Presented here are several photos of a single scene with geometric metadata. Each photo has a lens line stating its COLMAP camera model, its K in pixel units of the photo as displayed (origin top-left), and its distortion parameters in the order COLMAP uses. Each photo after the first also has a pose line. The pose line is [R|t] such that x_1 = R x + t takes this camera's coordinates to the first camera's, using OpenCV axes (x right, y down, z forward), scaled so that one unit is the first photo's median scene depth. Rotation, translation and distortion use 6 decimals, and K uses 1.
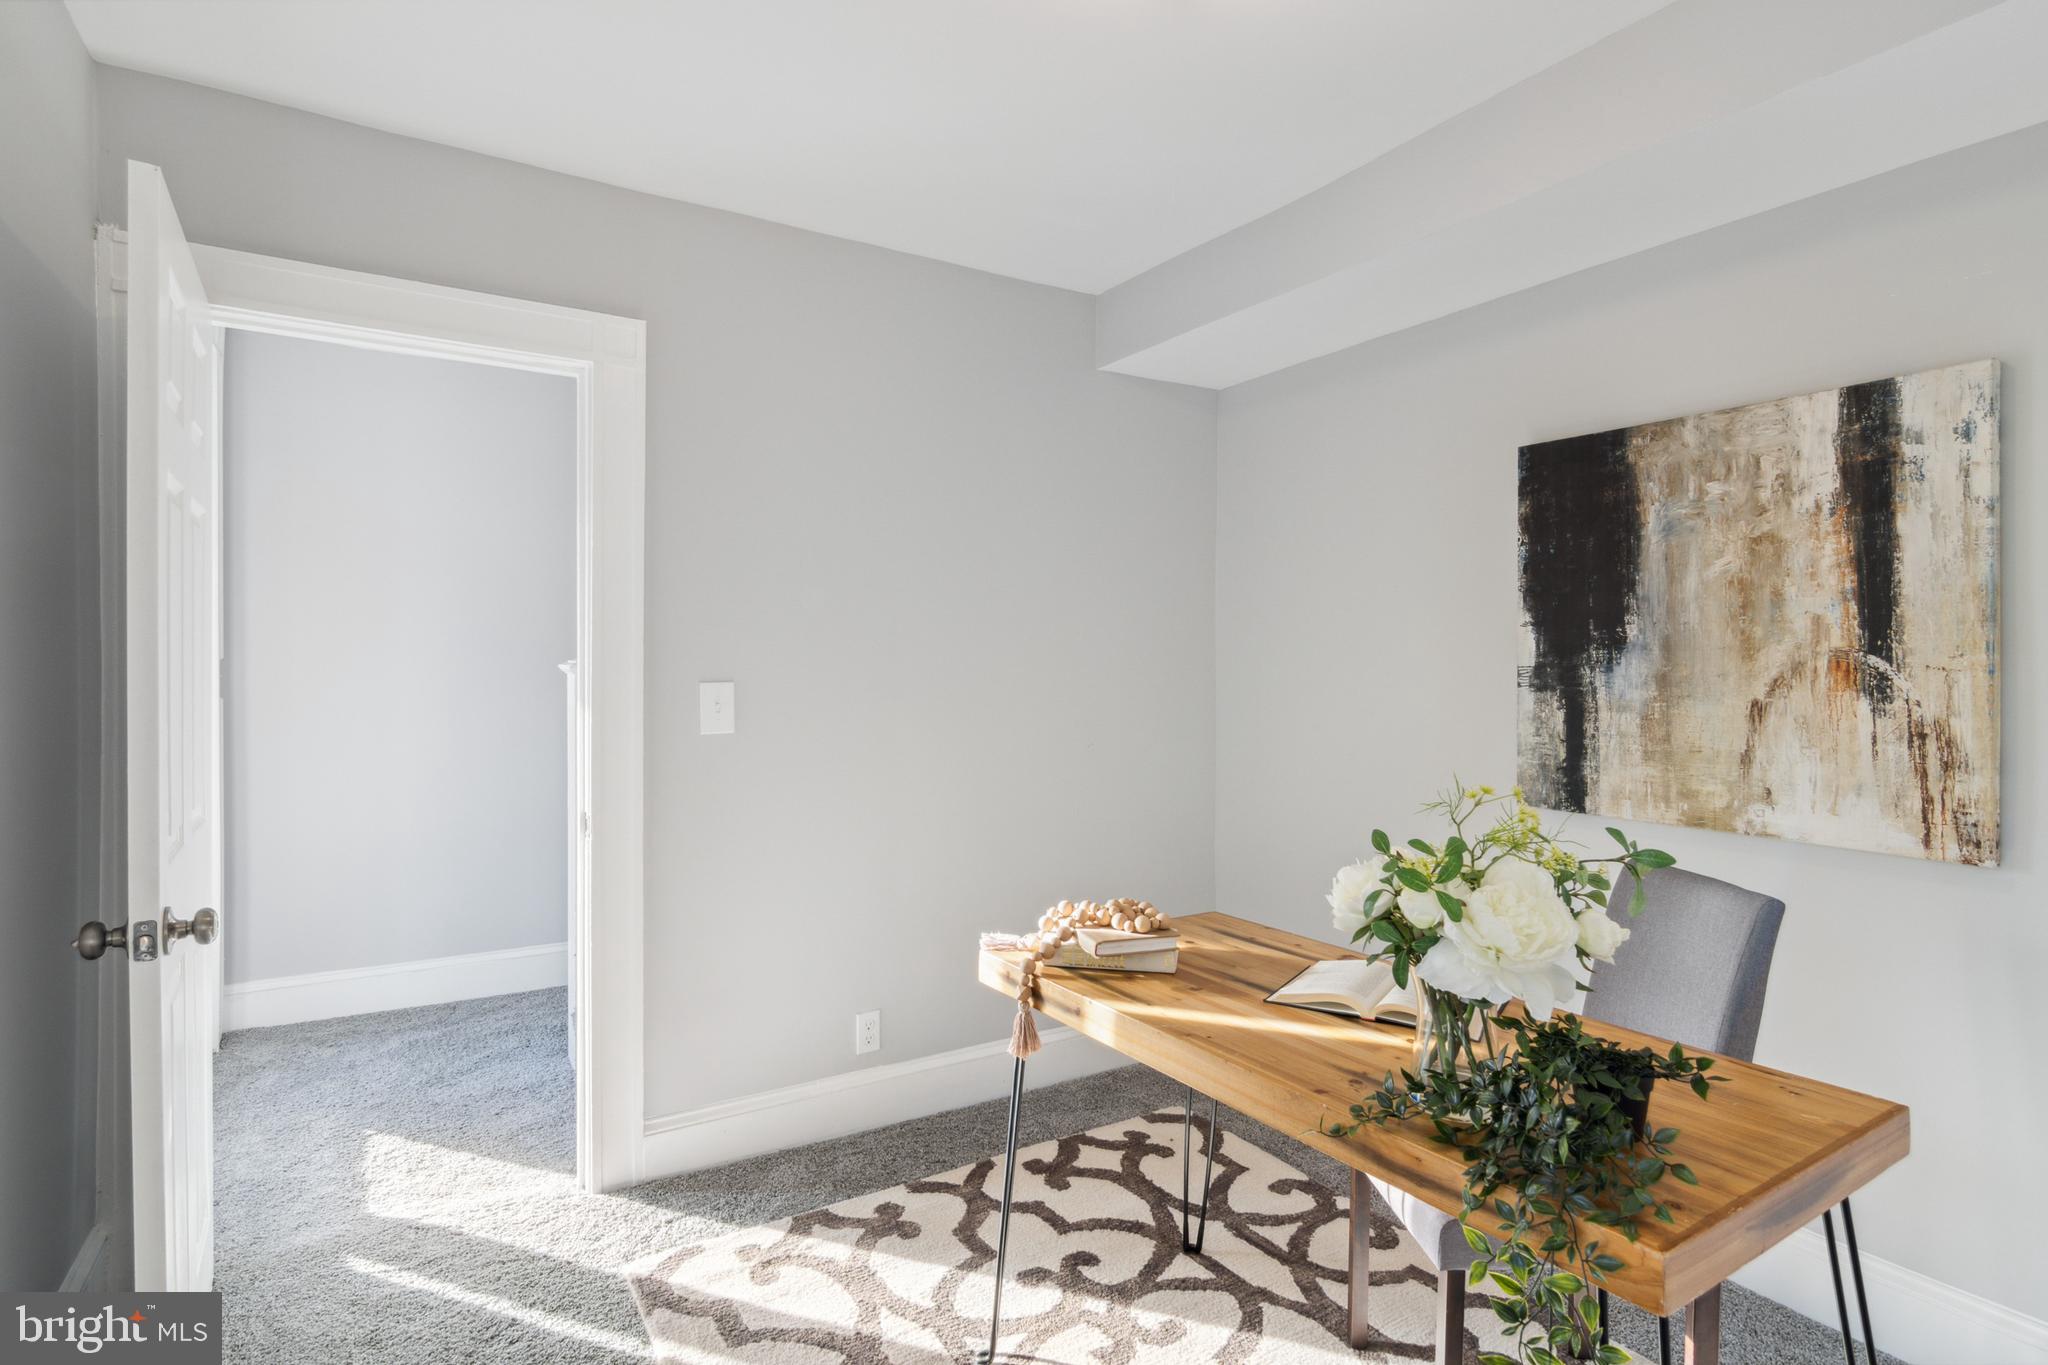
lens RADIAL K [[1048.3, 0, 1029.6], [0, 1048.3, 676.2], [0, 0, 1]] dist [-0.001032, 0.003449]
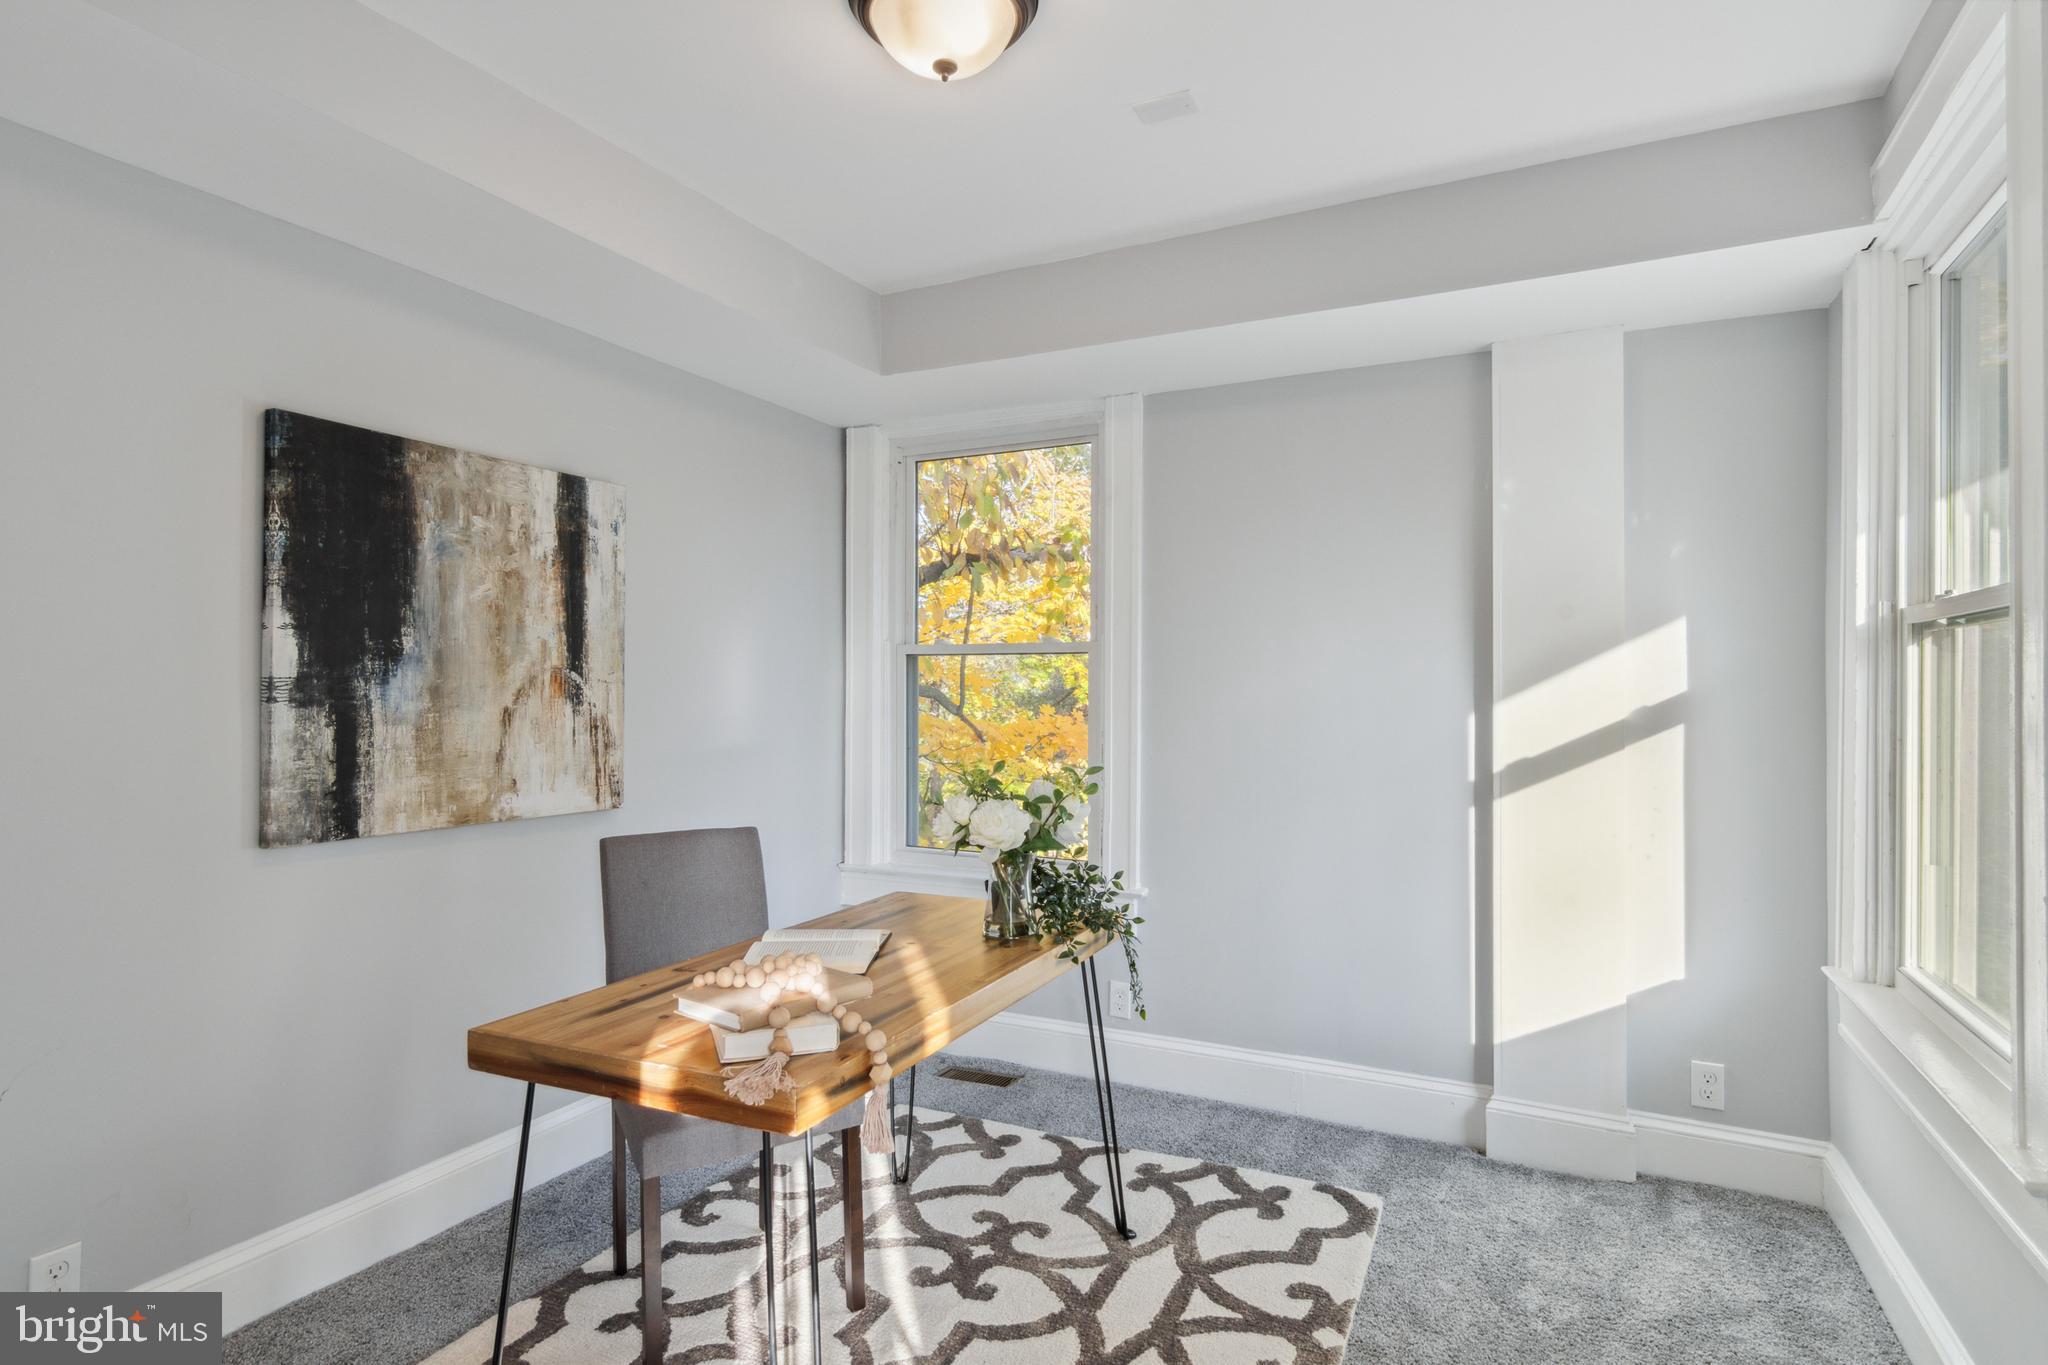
lens RADIAL K [[1048.3, 0, 1029.7], [0, 1048.3, 688.3], [0, 0, 1]] dist [-0.001032, 0.003449]
pose [[-0.516472, -0.001813, 0.856302, -0.615378], [0.006844, 0.999957, 0.006245, -0.002206], [-0.856277, 0.009086, -0.516437, 1.056894]]
